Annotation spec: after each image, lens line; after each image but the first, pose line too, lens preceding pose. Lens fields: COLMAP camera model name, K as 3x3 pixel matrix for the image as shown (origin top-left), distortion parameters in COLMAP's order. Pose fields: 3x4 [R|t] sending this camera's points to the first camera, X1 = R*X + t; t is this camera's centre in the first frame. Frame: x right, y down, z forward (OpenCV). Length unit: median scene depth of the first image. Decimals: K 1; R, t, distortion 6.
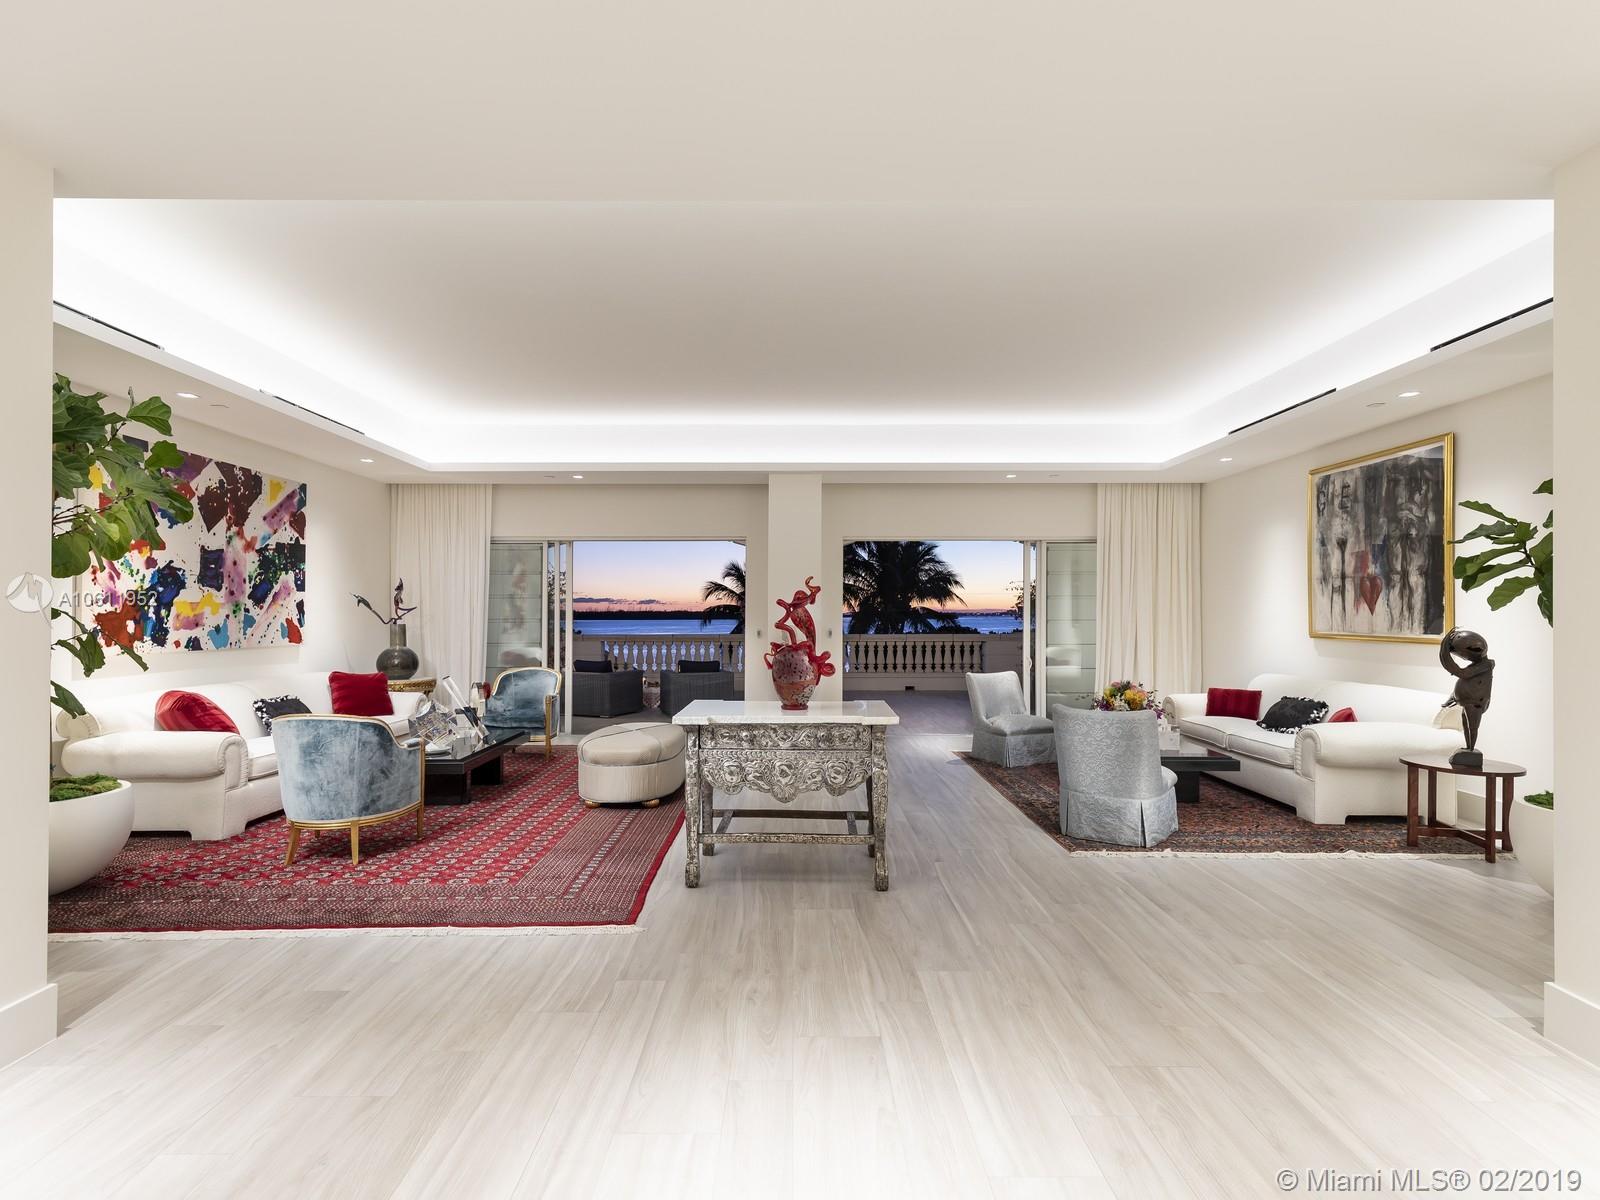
lens RADIAL K [[813.5, 0, 800.0], [0, 813.5, 600.0], [0, 0, 1]] dist [0.003890, 0.000155]
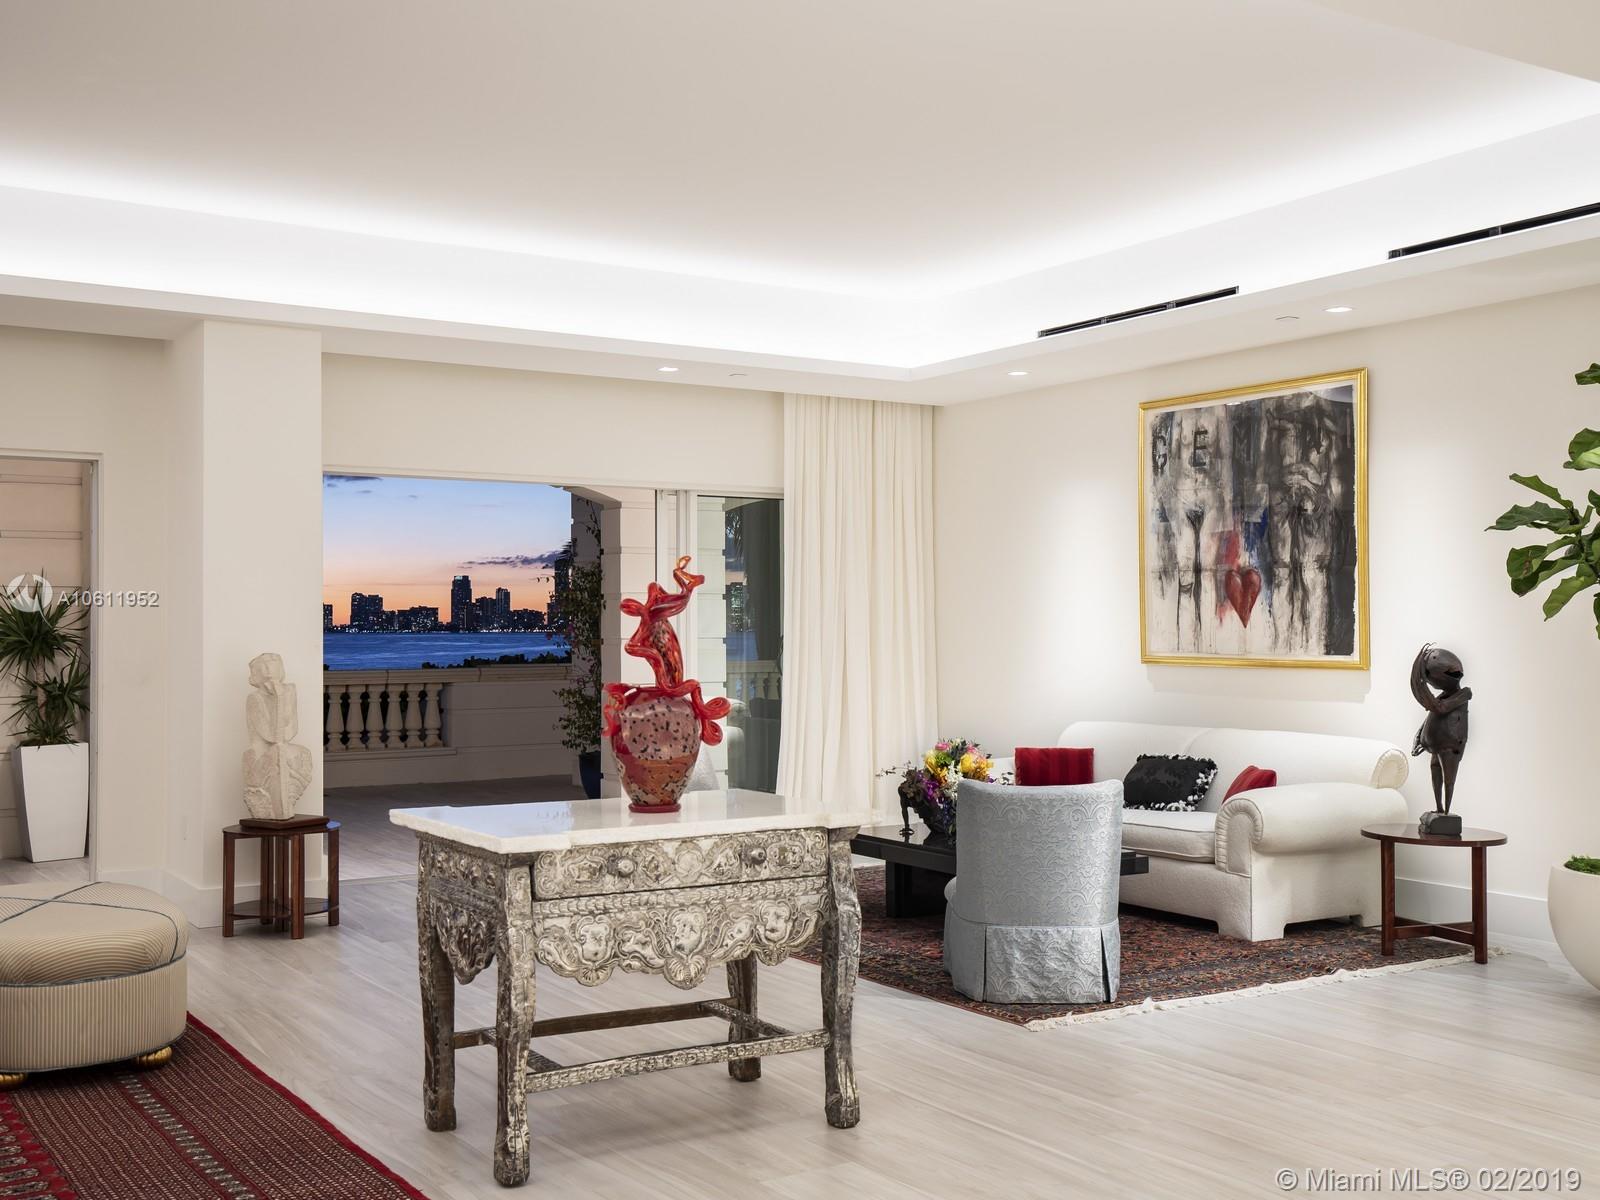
lens RADIAL K [[1673.2, 0, 800.0], [0, 1673.2, 600.0], [0, 0, 1]] dist [0.028828, 0.019232]
pose [[0.841677, 0.006702, 0.539940, -0.364353], [-0.006873, 0.999975, -0.001698, 0.000738], [-0.539938, -0.002282, 0.841701, 0.039698]]
